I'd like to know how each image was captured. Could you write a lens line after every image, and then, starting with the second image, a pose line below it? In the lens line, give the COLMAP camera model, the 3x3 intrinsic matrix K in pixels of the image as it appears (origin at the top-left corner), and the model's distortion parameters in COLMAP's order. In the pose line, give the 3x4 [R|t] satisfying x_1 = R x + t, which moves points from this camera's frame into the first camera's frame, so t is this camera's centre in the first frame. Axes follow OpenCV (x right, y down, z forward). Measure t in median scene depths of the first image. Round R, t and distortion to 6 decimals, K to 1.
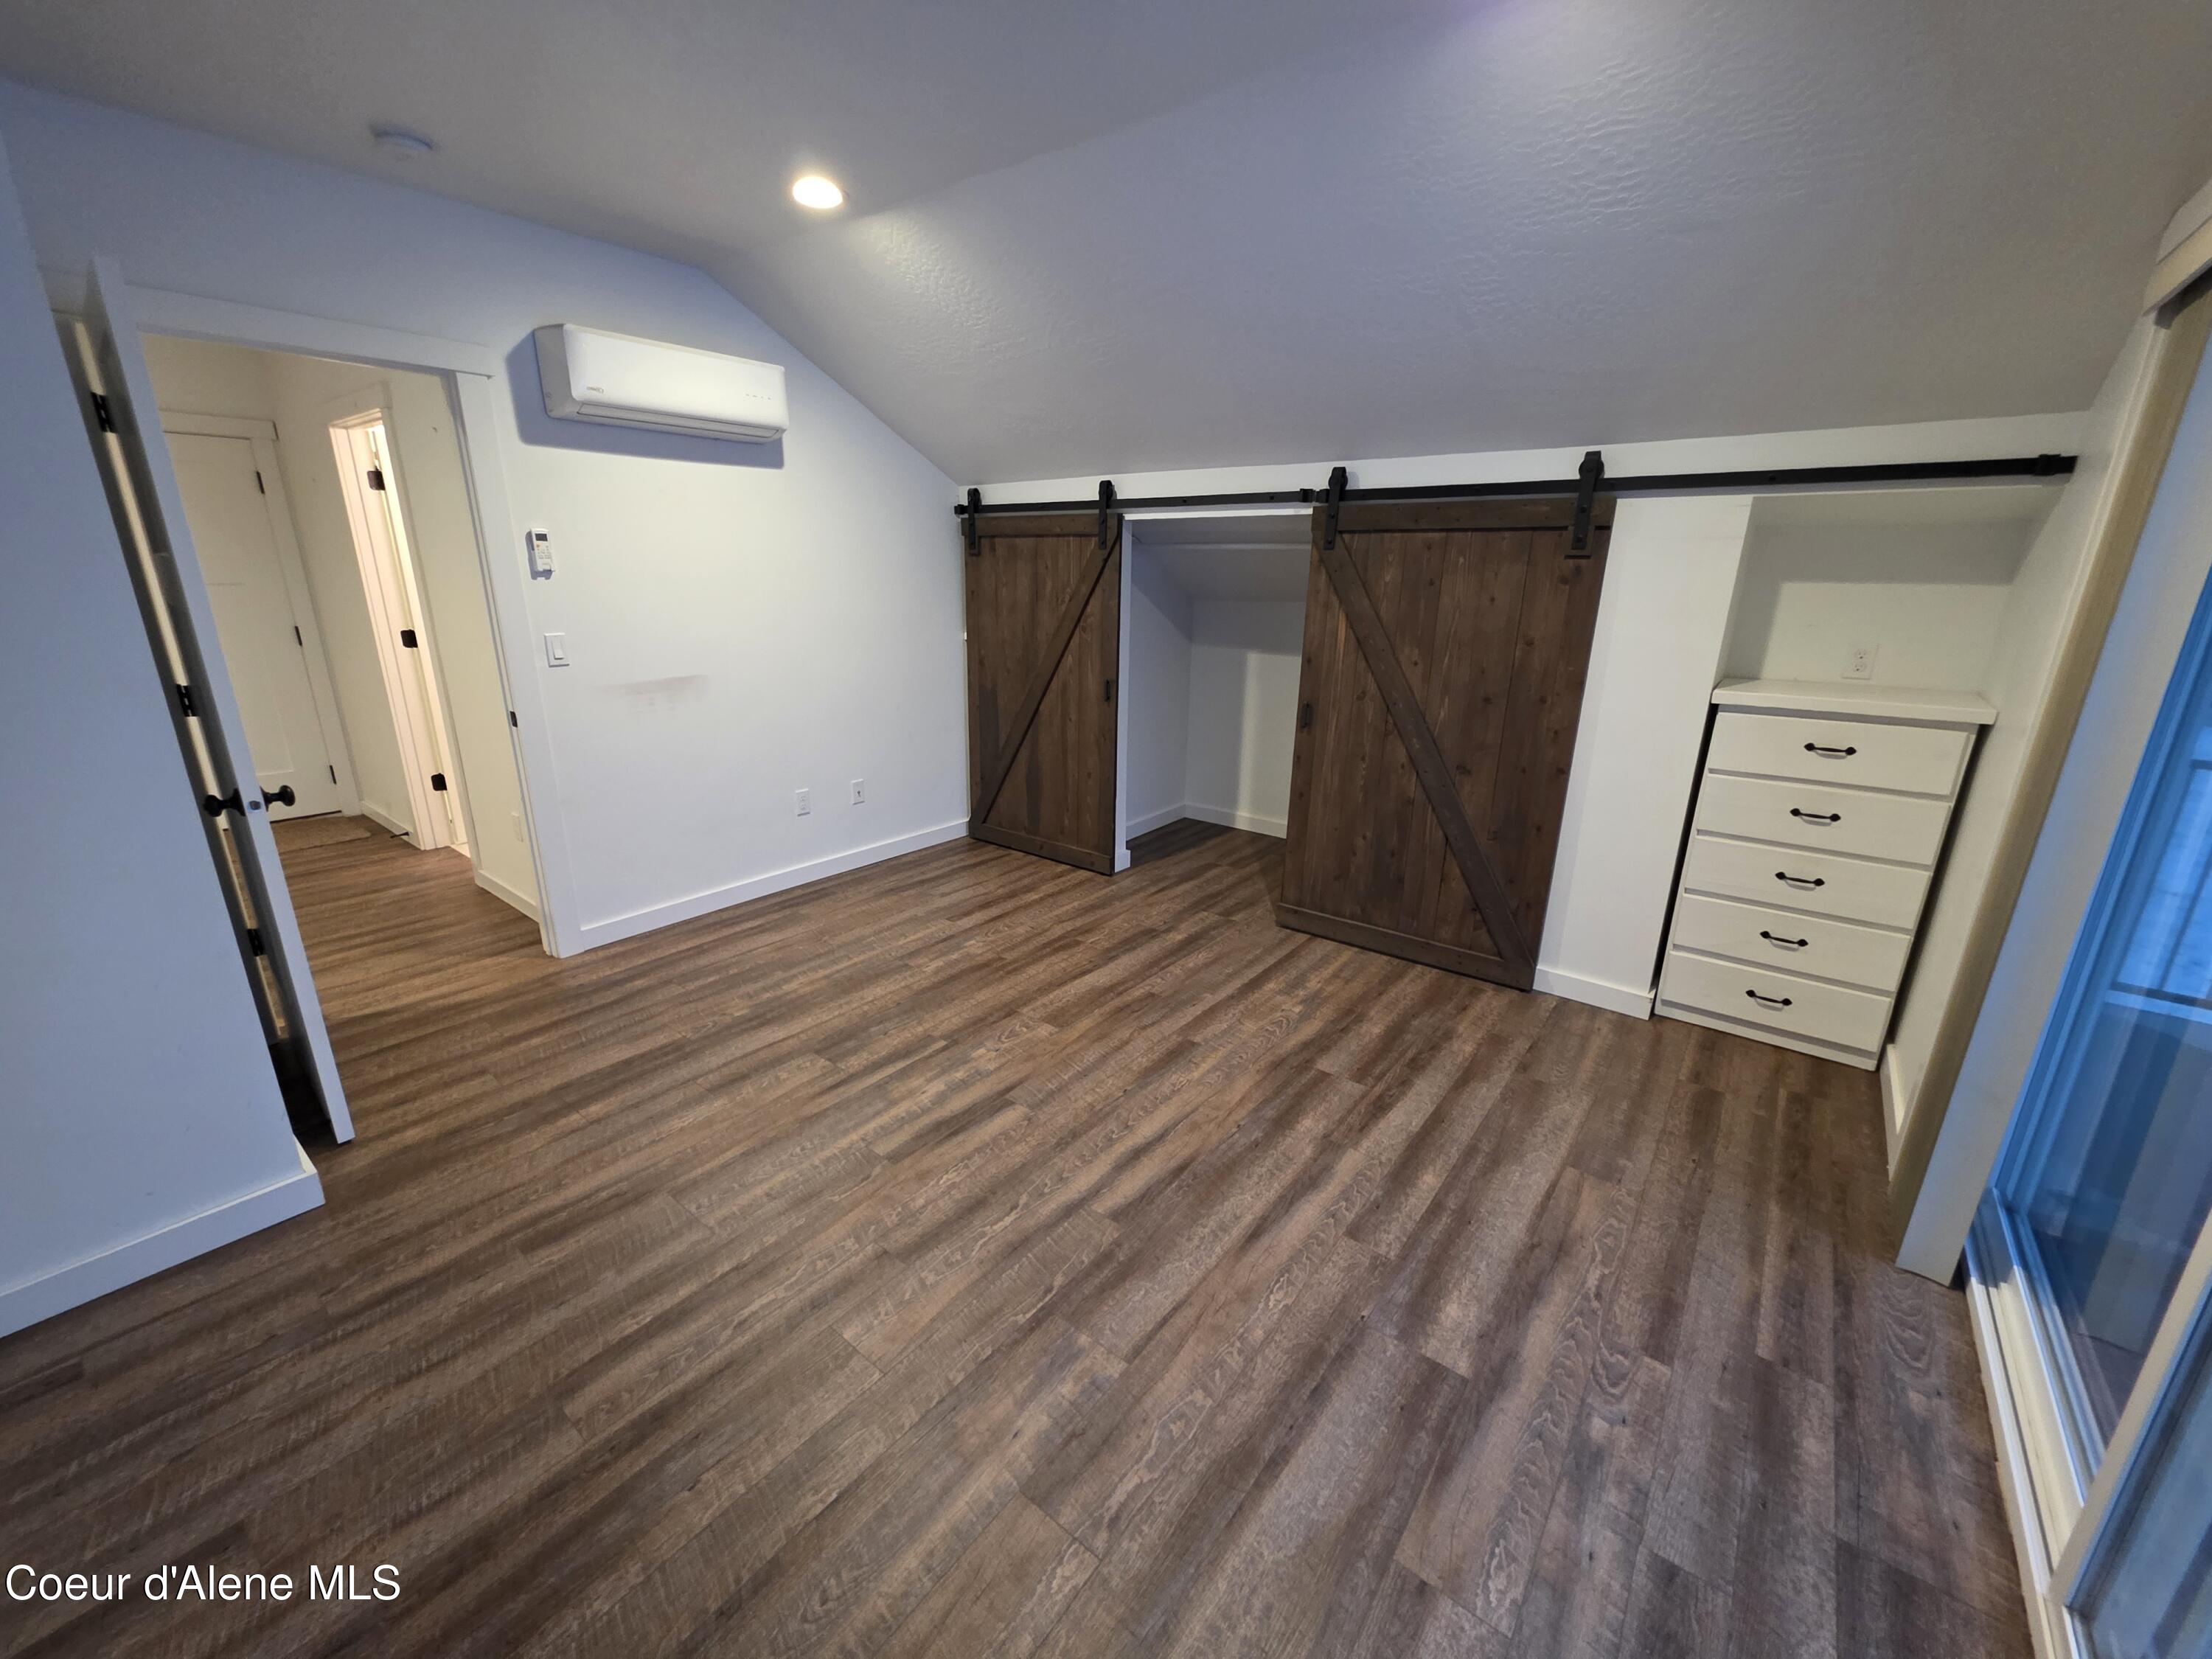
lens RADIAL K [[880.0, 0, 1108.0], [0, 880.0, 825.7], [0, 0, 1]] dist [0.007044, -0.000044]
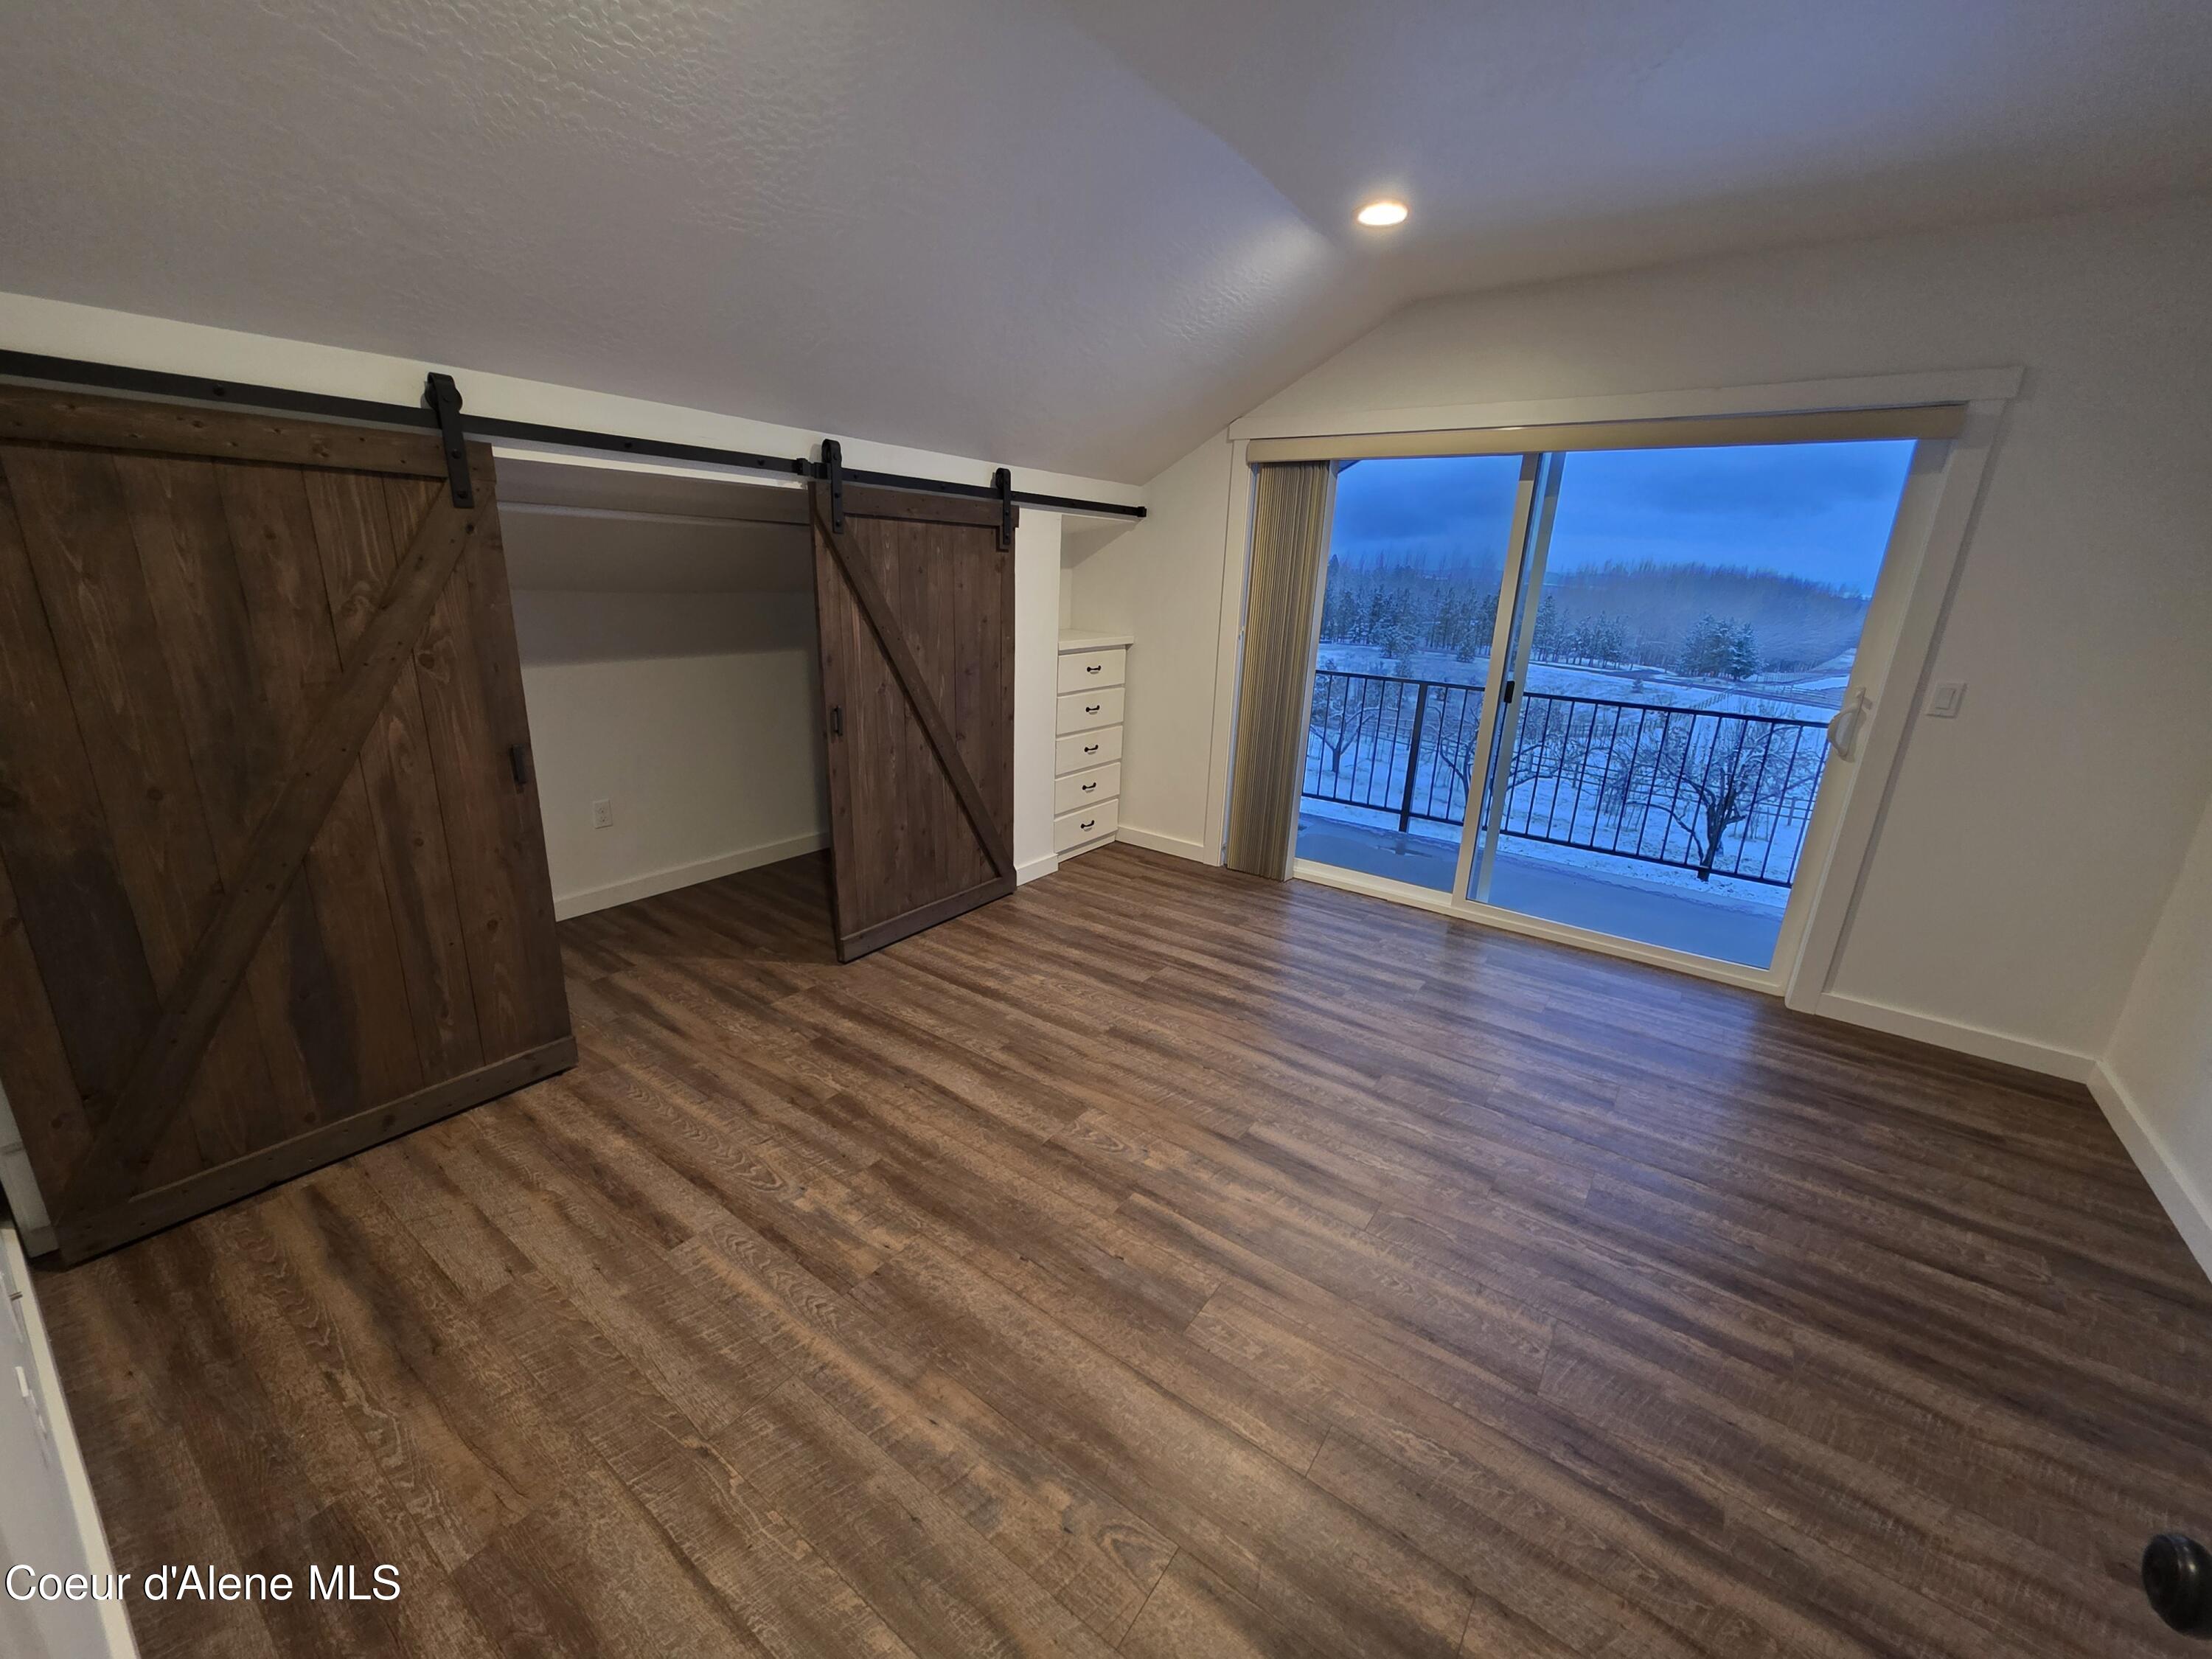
lens RADIAL K [[880.0, 0, 1100.4], [0, 880.0, 819.9], [0, 0, 1]] dist [0.007044, -0.000044]
pose [[-0.031945, -0.291544, 0.956024, -0.745538], [0.243401, 0.925446, 0.290353, -0.257966], [-0.969399, 0.241973, 0.041399, 0.836143]]
